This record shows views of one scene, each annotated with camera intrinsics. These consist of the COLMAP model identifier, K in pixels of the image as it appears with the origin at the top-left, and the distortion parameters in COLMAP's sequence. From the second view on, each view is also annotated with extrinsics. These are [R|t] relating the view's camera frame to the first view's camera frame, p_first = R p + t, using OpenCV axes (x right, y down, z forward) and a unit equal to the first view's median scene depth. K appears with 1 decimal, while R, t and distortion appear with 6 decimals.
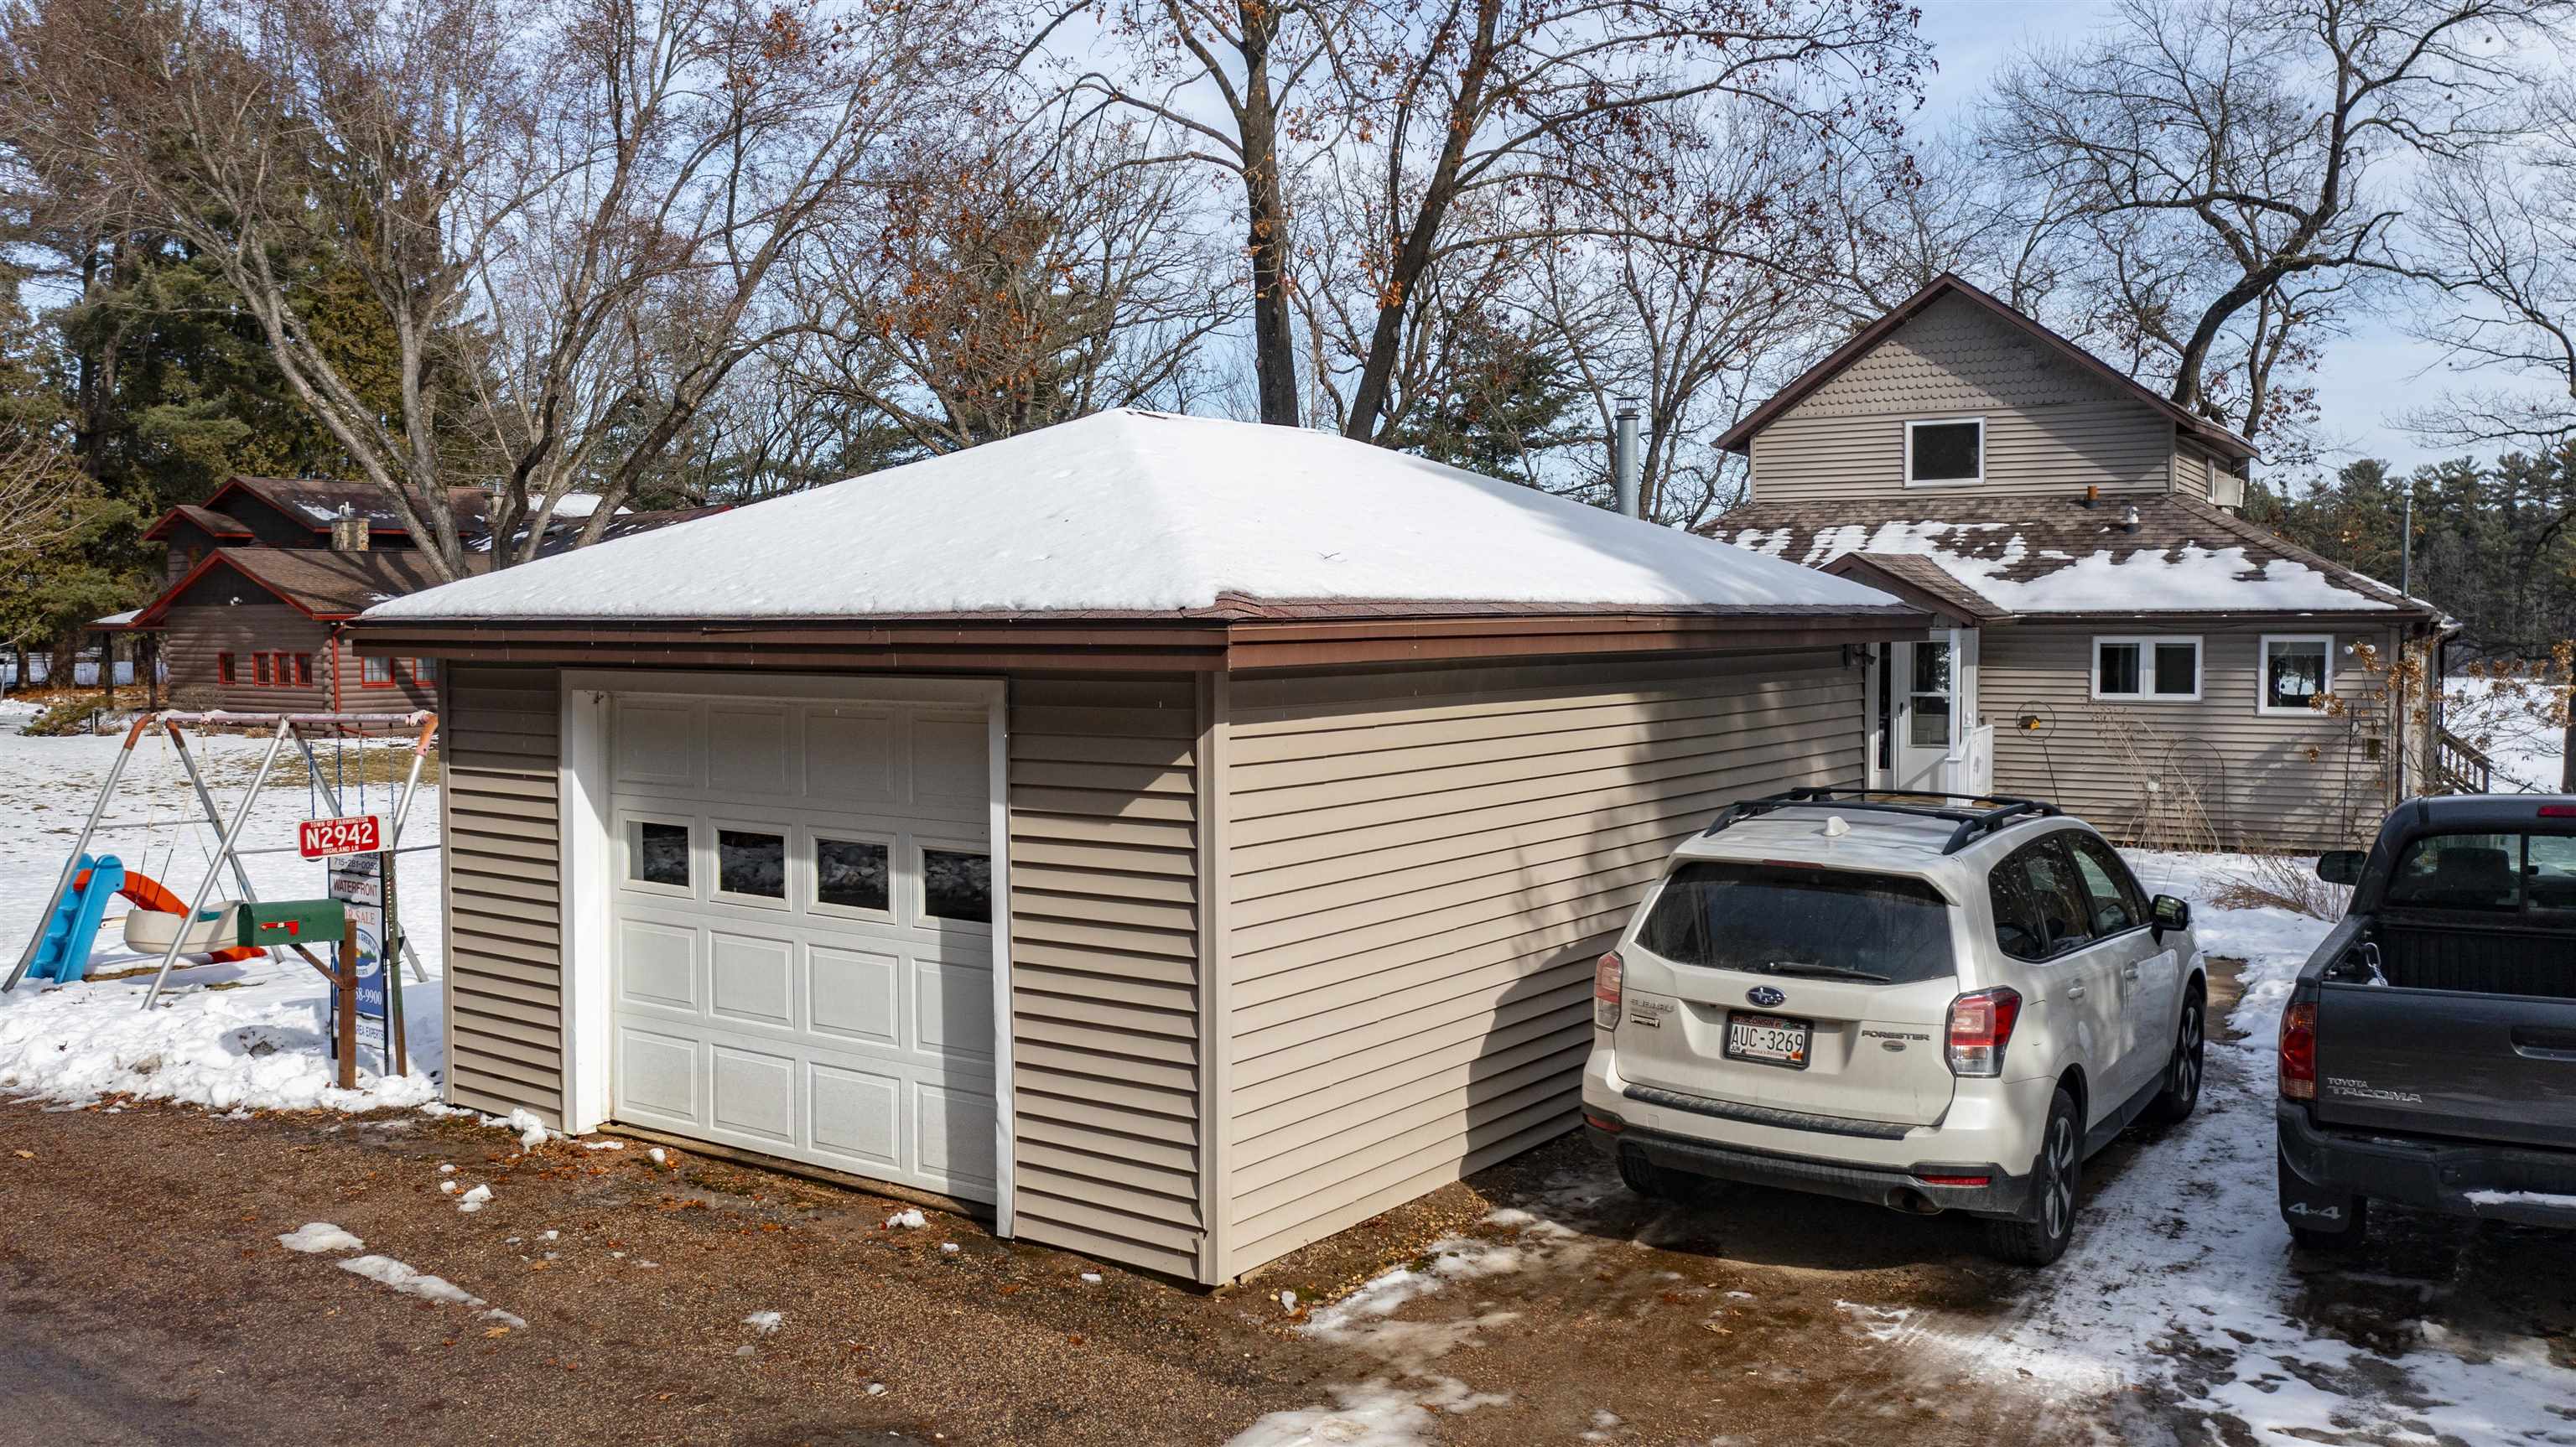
lens RADIAL K [[2041.0, 0, 1288.0], [0, 2041.0, 723.5], [0, 0, 1]] dist [-0.005920, -0.000793]
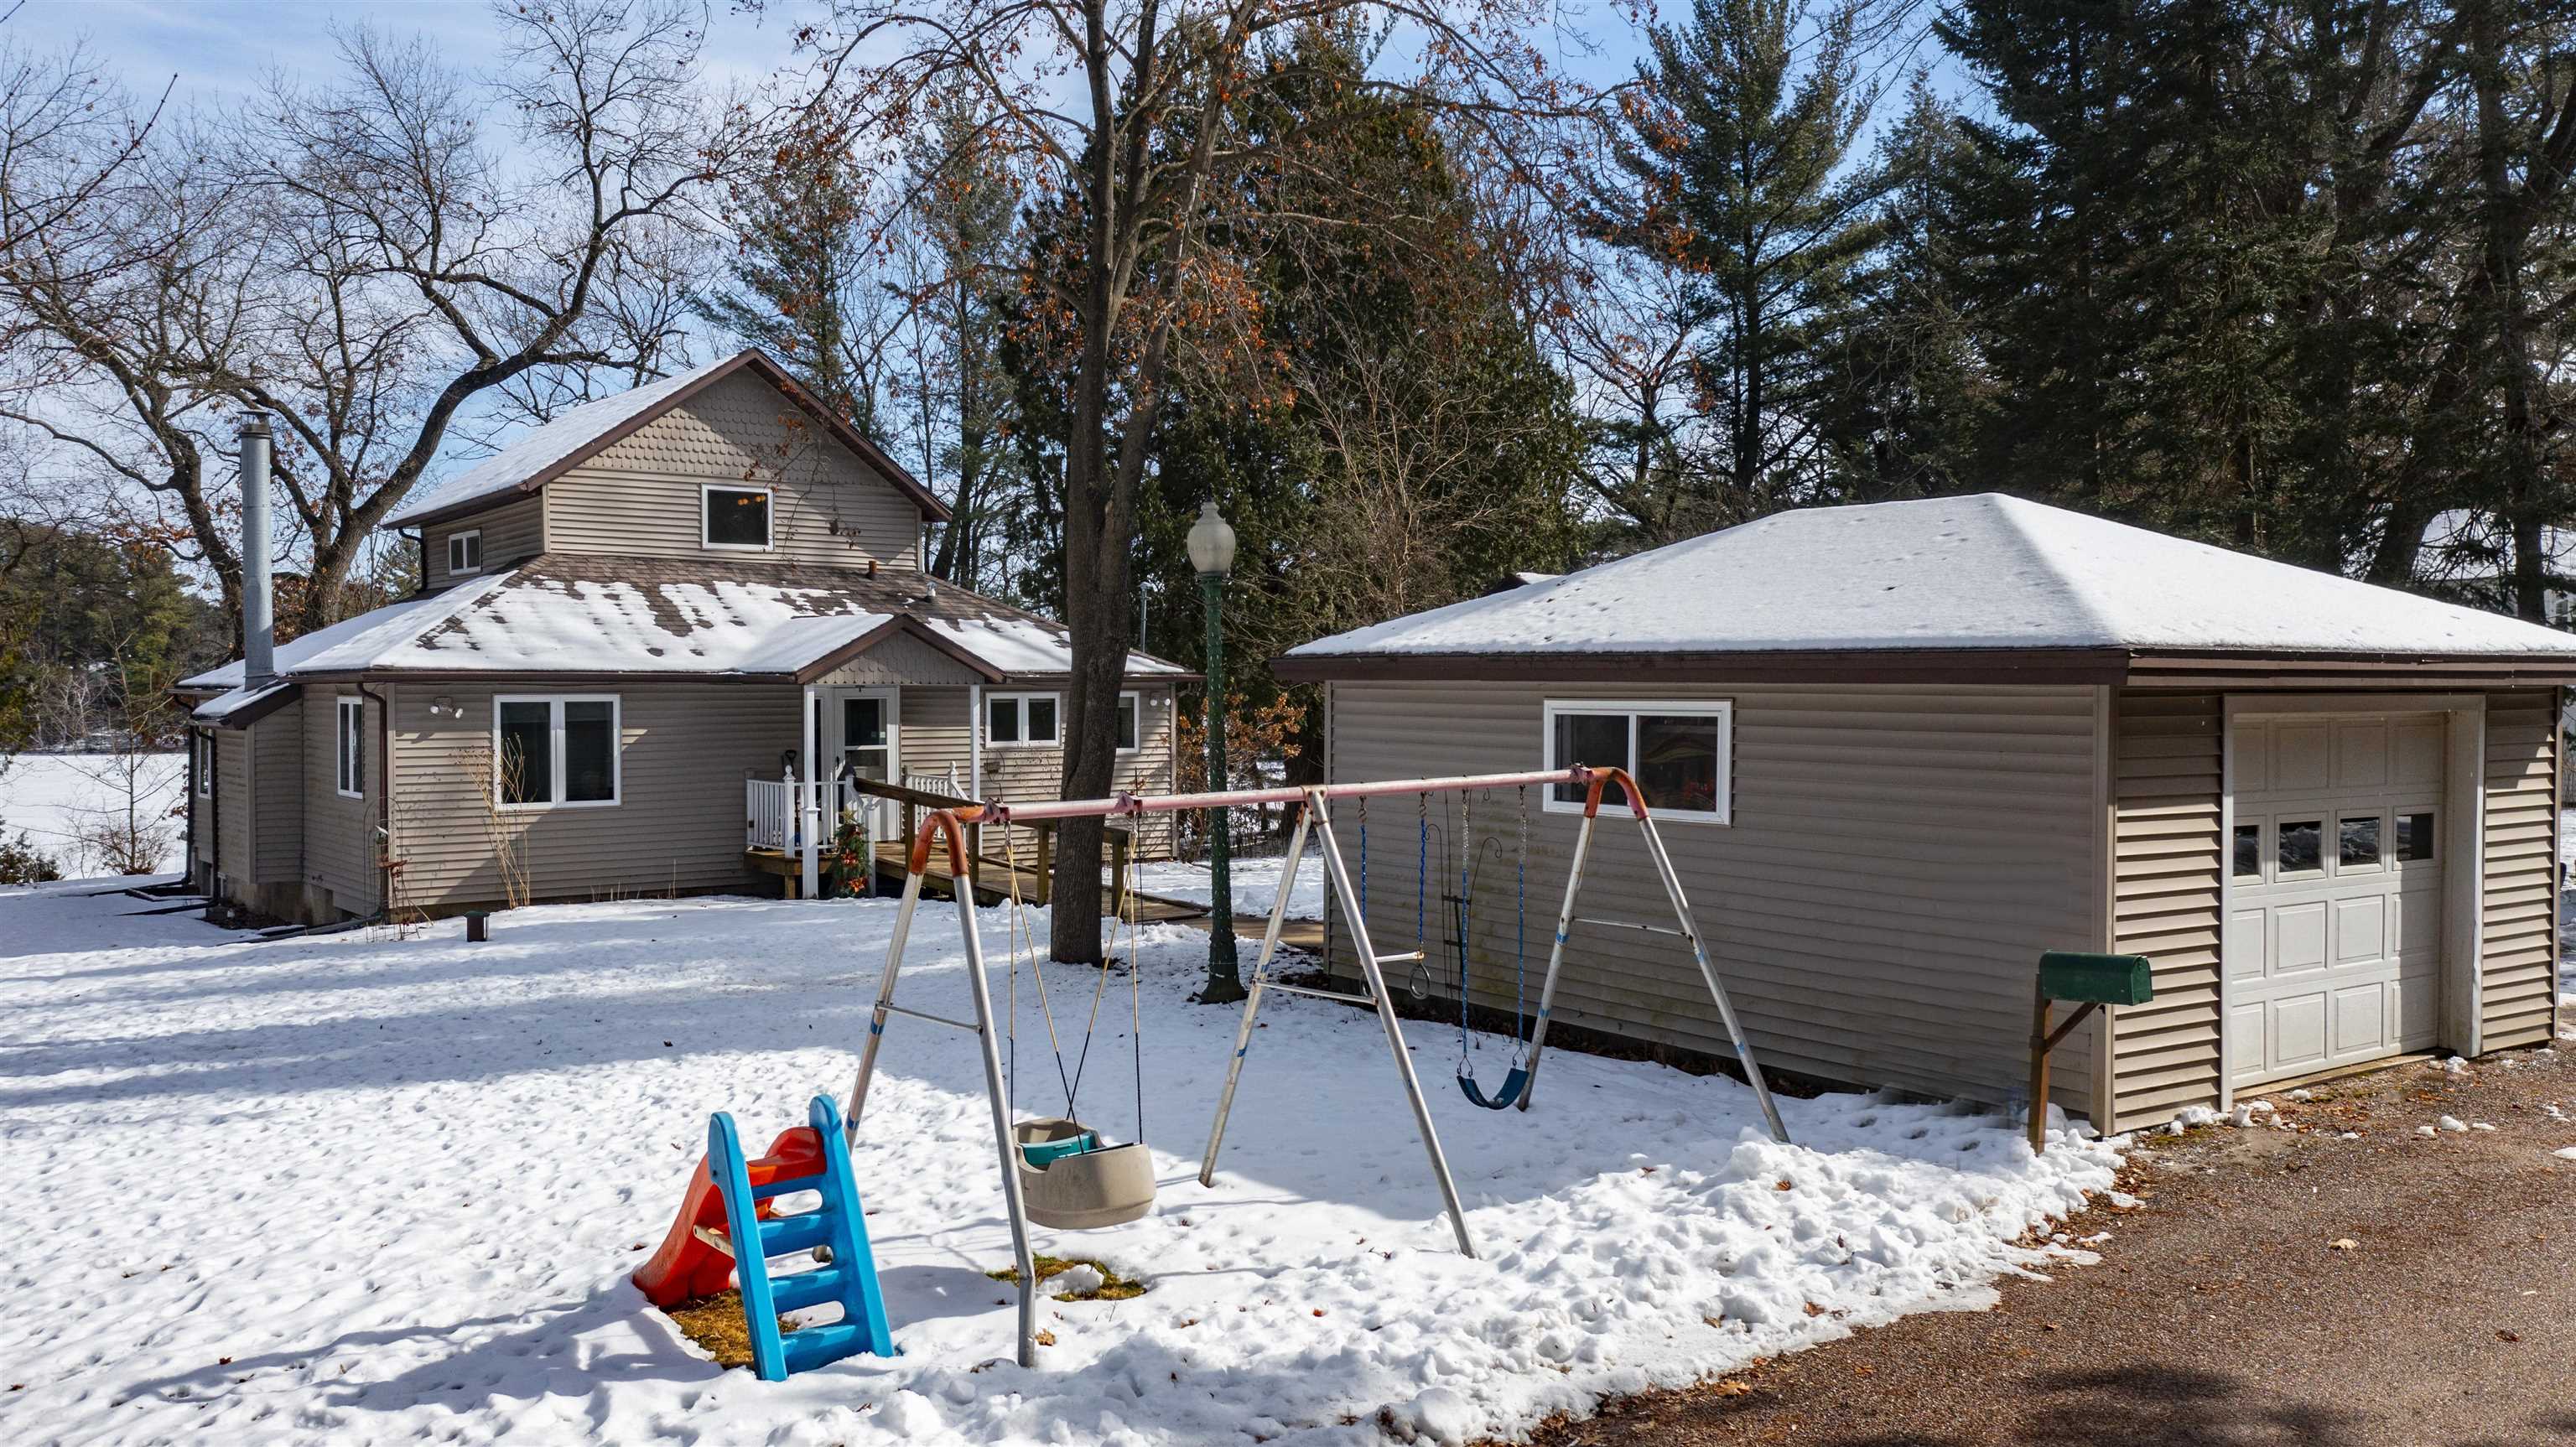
lens RADIAL K [[2036.0, 0, 1288.0], [0, 2036.0, 723.5], [0, 0, 1]] dist [-0.013427, -0.003975]
pose [[0.330579, -0.012710, 0.943693, -0.684187], [0.048491, 0.998817, -0.003534, -0.013774], [-0.942532, 0.046929, 0.330804, 0.483272]]
